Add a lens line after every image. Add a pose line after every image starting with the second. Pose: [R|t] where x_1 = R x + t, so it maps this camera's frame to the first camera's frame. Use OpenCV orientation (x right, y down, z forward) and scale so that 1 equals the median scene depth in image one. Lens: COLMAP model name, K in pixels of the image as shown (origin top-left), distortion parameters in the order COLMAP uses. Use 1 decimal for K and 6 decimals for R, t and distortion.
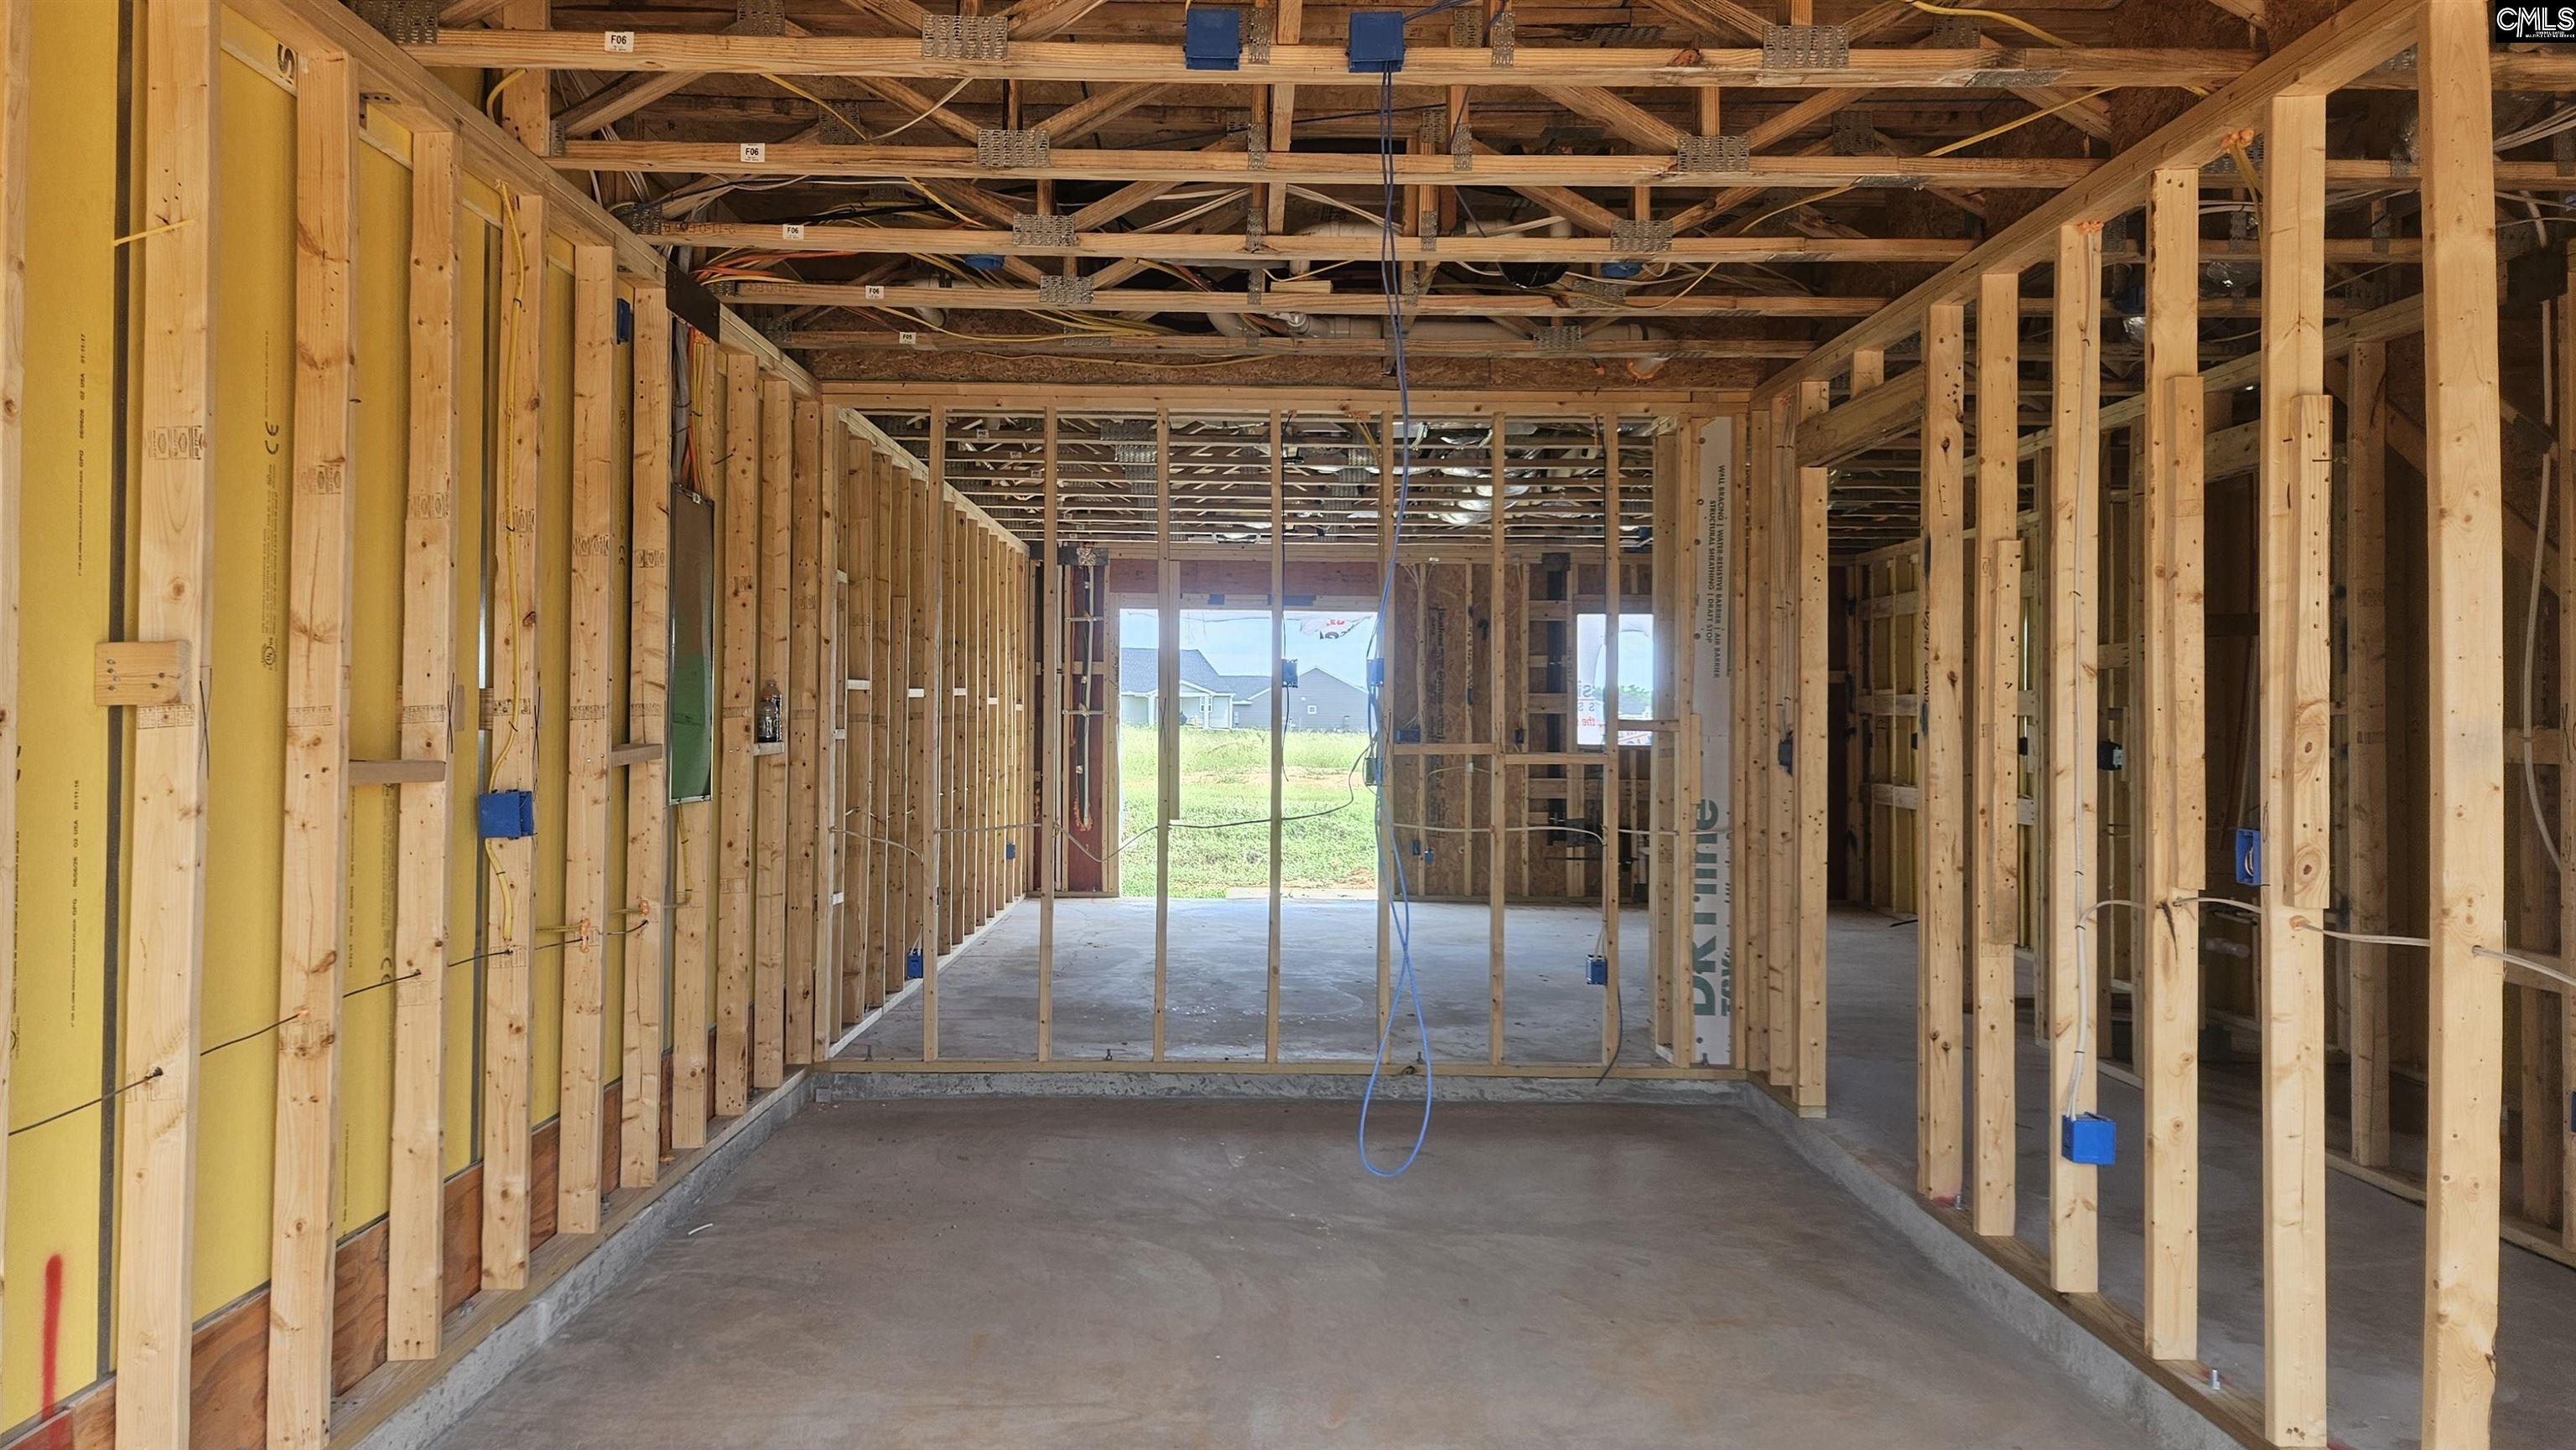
lens RADIAL K [[1728.3, 0, 1287.4], [0, 1728.3, 710.1], [0, 0, 1]] dist [0.060067, -0.049816]
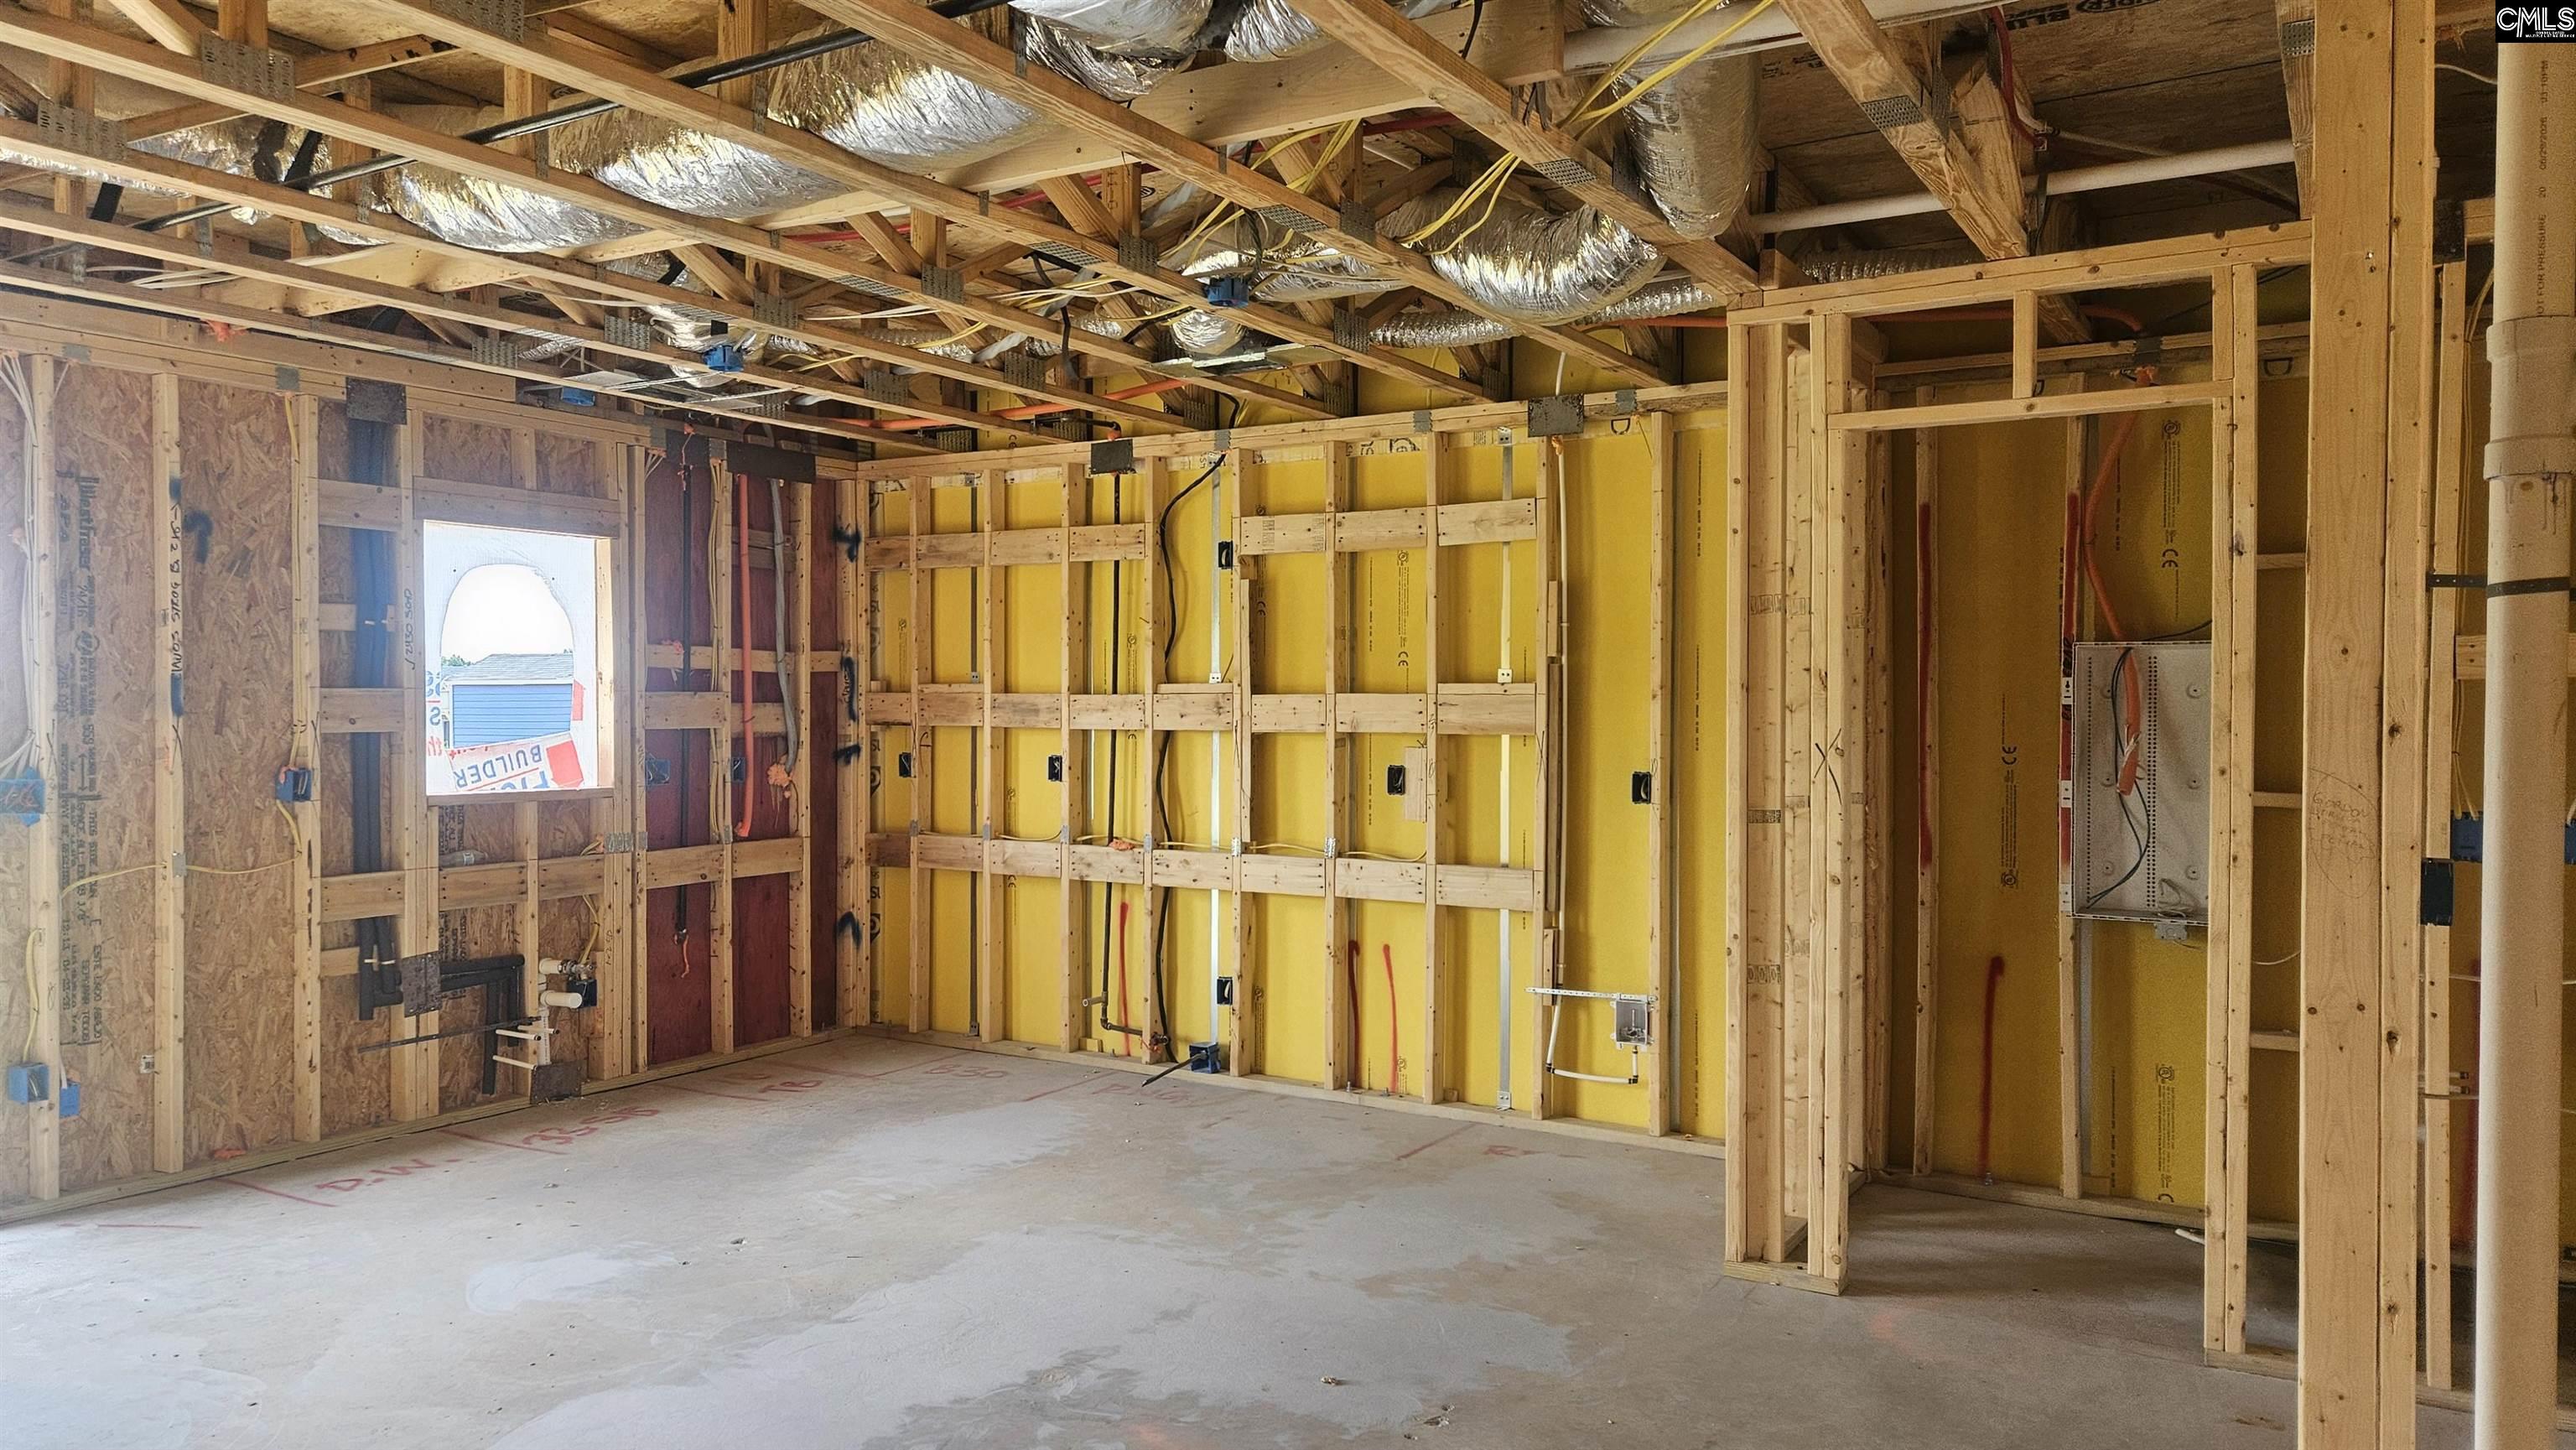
lens RADIAL K [[1728.3, 0, 1300.8], [0, 1728.3, 722.7], [0, 0, 1]] dist [0.060067, -0.049816]
pose [[0.537487, -0.016177, 0.843117, -0.105467], [-0.007915, 0.999675, 0.024227, -0.013645], [-0.843235, -0.019695, 0.537184, 0.541446]]
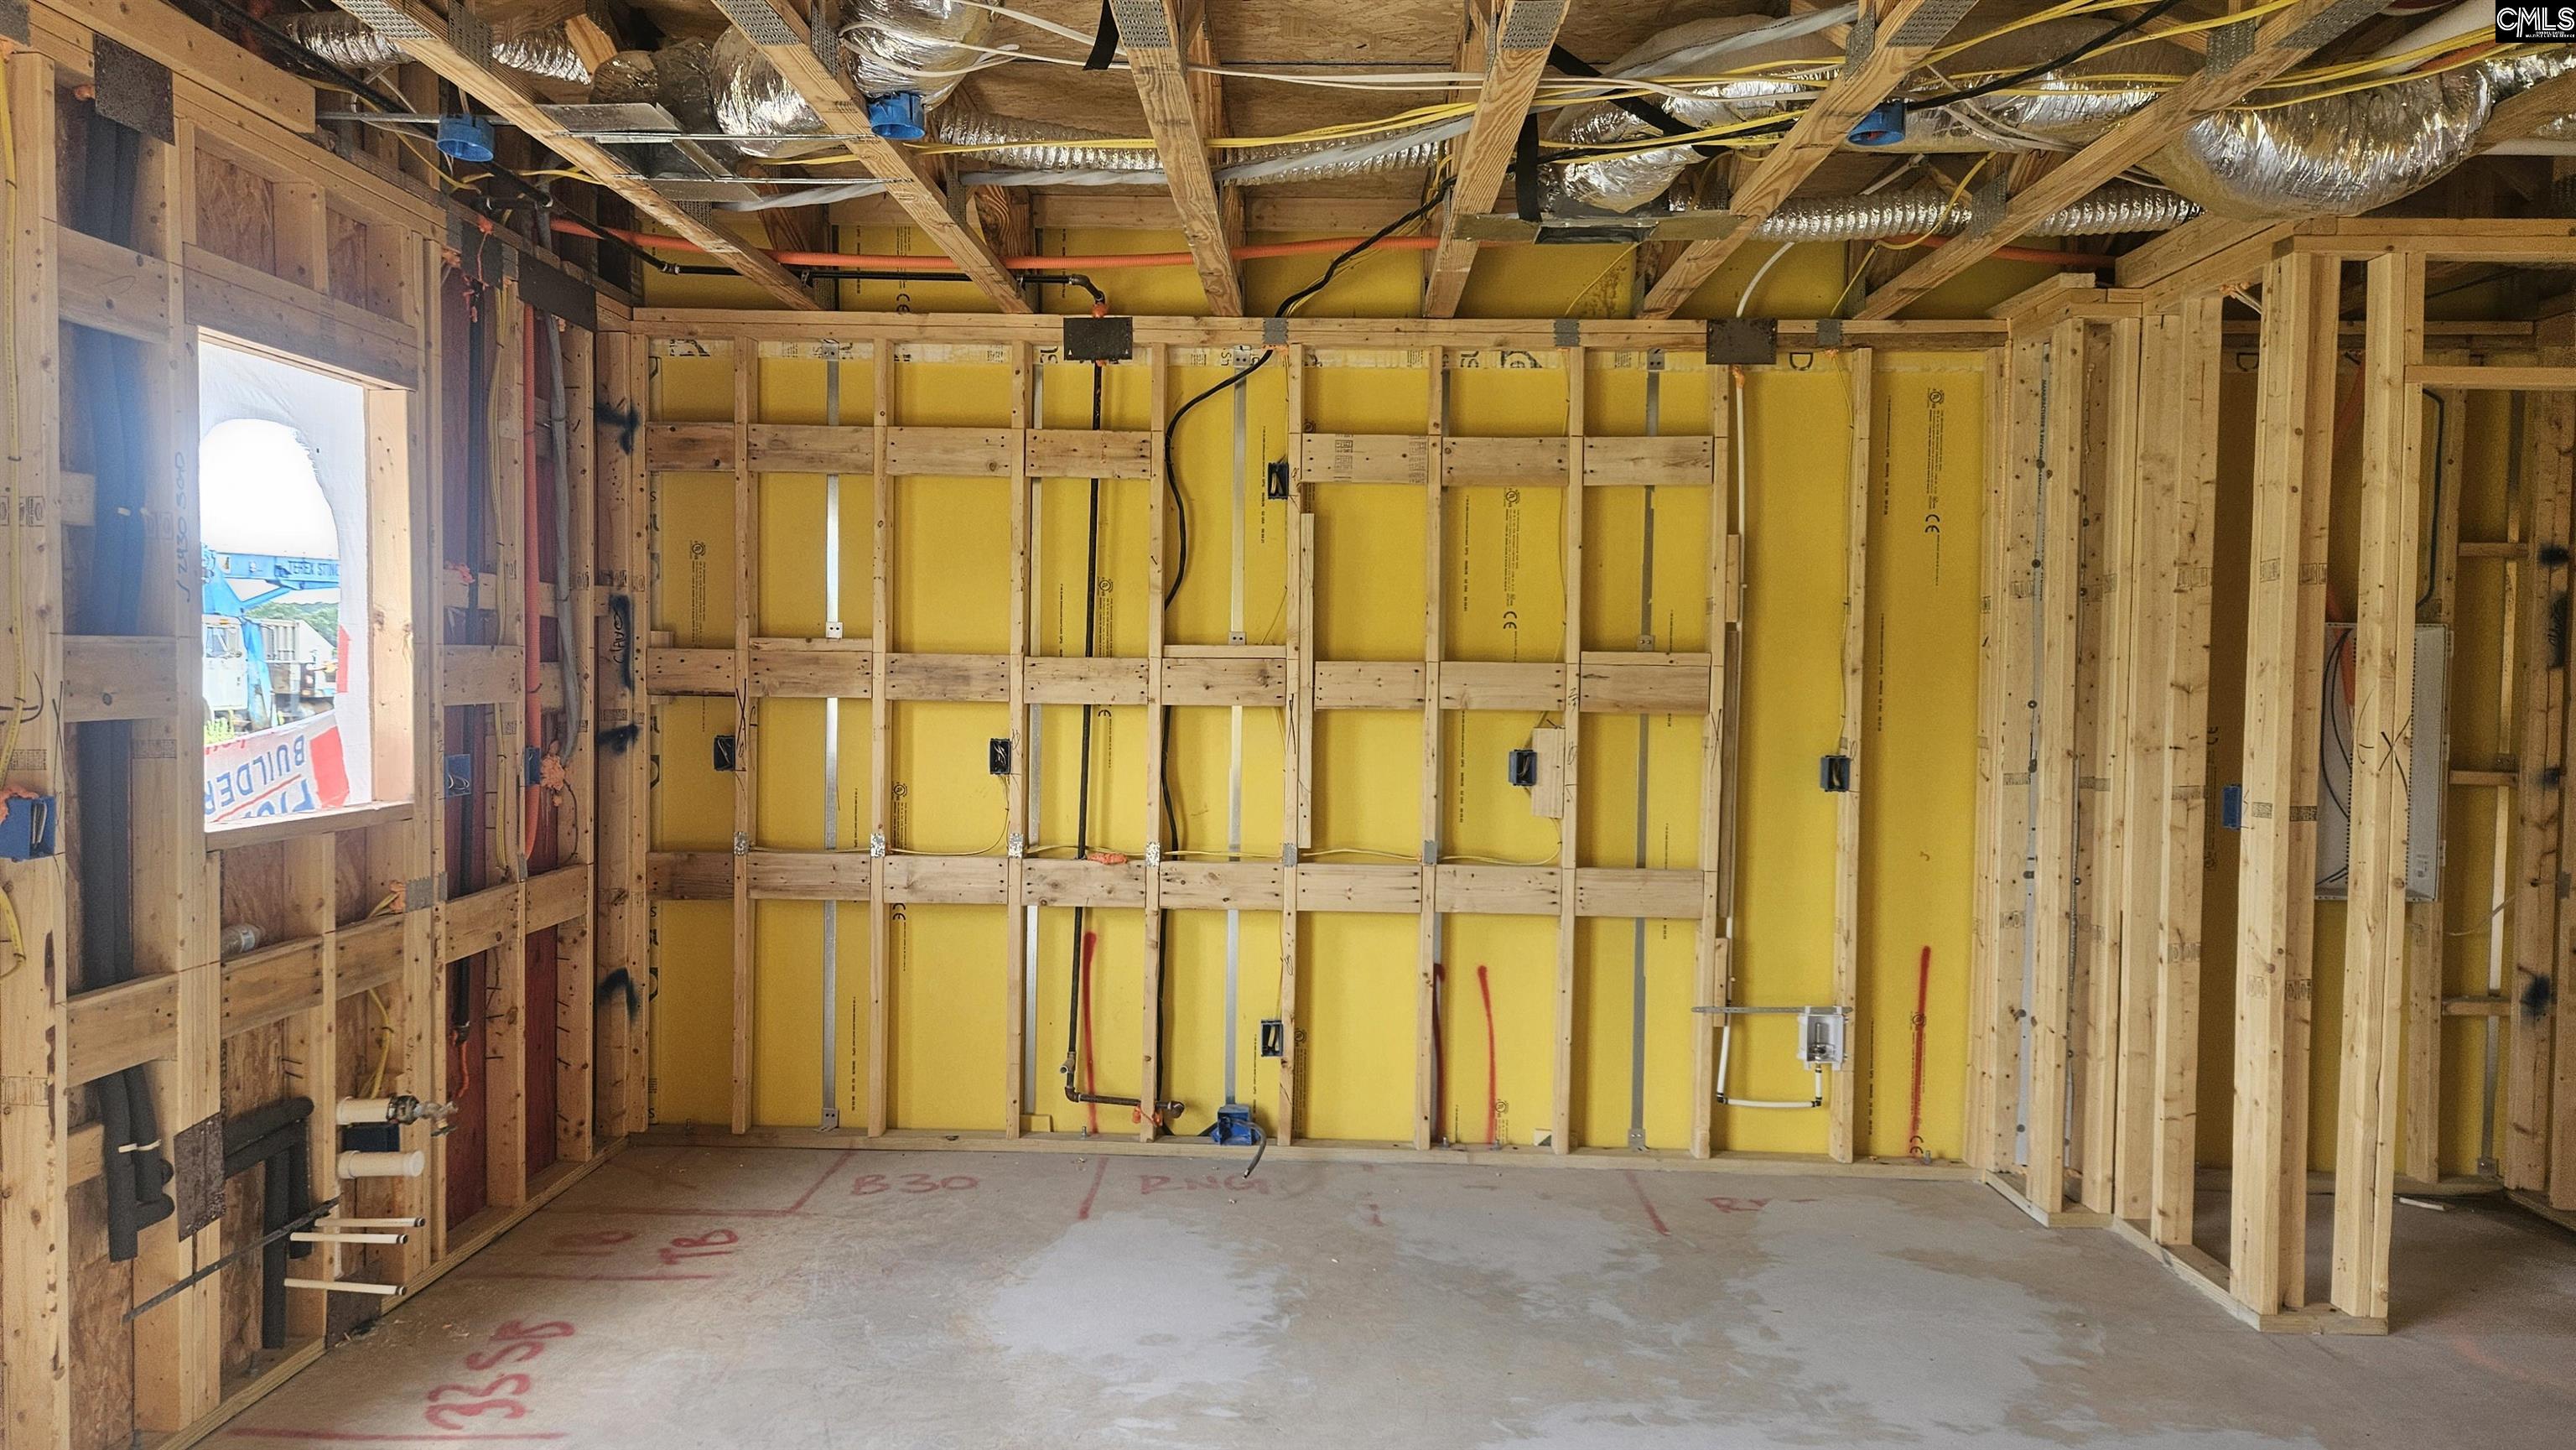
lens RADIAL K [[1728.3, 0, 1286.8], [0, 1728.3, 717.0], [0, 0, 1]] dist [0.060067, -0.049816]
pose [[0.058237, -0.037666, 0.997592, -0.083221], [-0.025193, 0.998914, 0.039186, -0.011959], [-0.997985, -0.027415, 0.057224, 0.821624]]
